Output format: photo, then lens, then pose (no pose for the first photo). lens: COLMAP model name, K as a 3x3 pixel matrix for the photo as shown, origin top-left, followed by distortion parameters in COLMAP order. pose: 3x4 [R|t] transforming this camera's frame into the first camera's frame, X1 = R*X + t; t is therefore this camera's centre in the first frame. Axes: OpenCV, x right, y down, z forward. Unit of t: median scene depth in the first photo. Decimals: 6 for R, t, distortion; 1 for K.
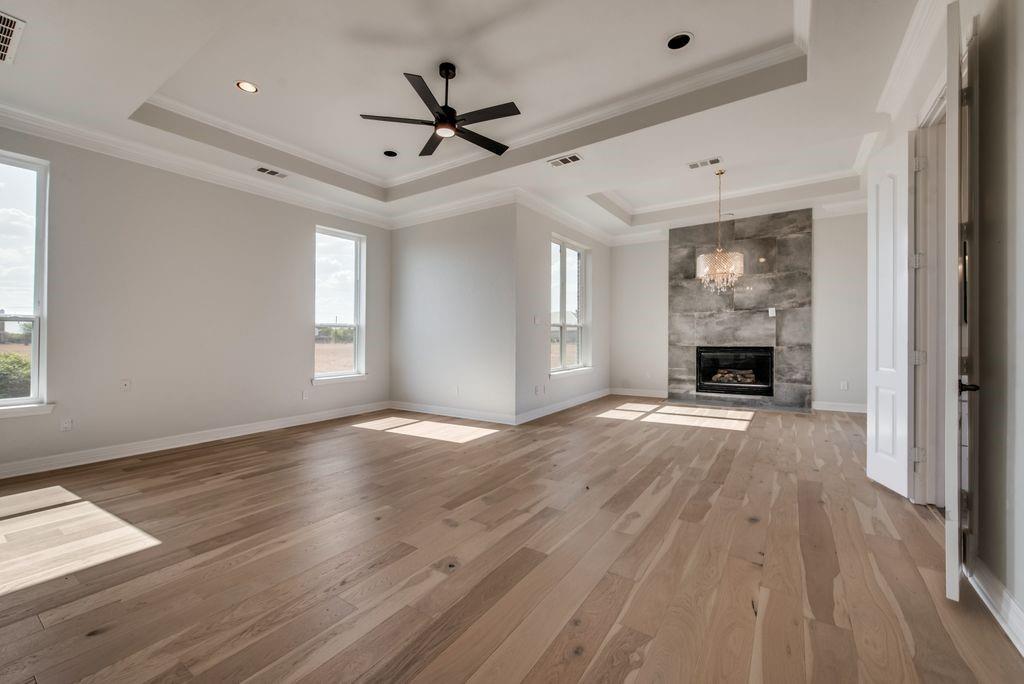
lens RADIAL K [[414.1, 0, 510.9], [0, 414.1, 336.0], [0, 0, 1]] dist [0.010391, -0.000209]
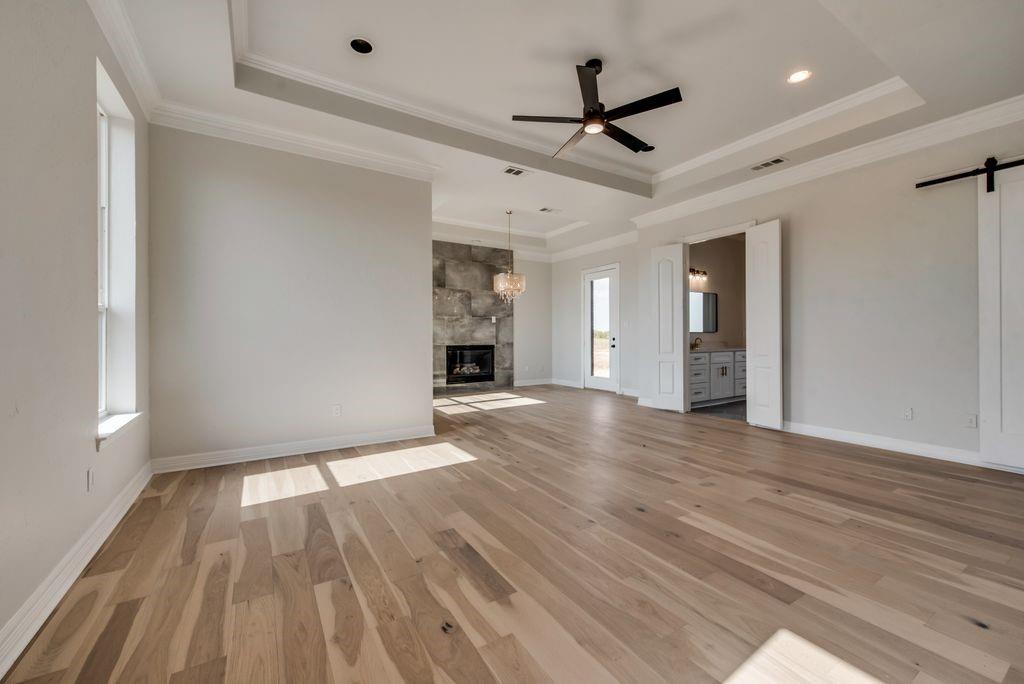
lens RADIAL K [[407.5, 0, 510.1], [0, 407.5, 338.4], [0, 0, 1]] dist [-0.000995, -0.000062]
pose [[0.405847, 0.003937, 0.913932, -0.589908], [-0.004665, 0.999987, -0.002236, 0.007679], [-0.913929, -0.003356, 0.405860, 0.411988]]
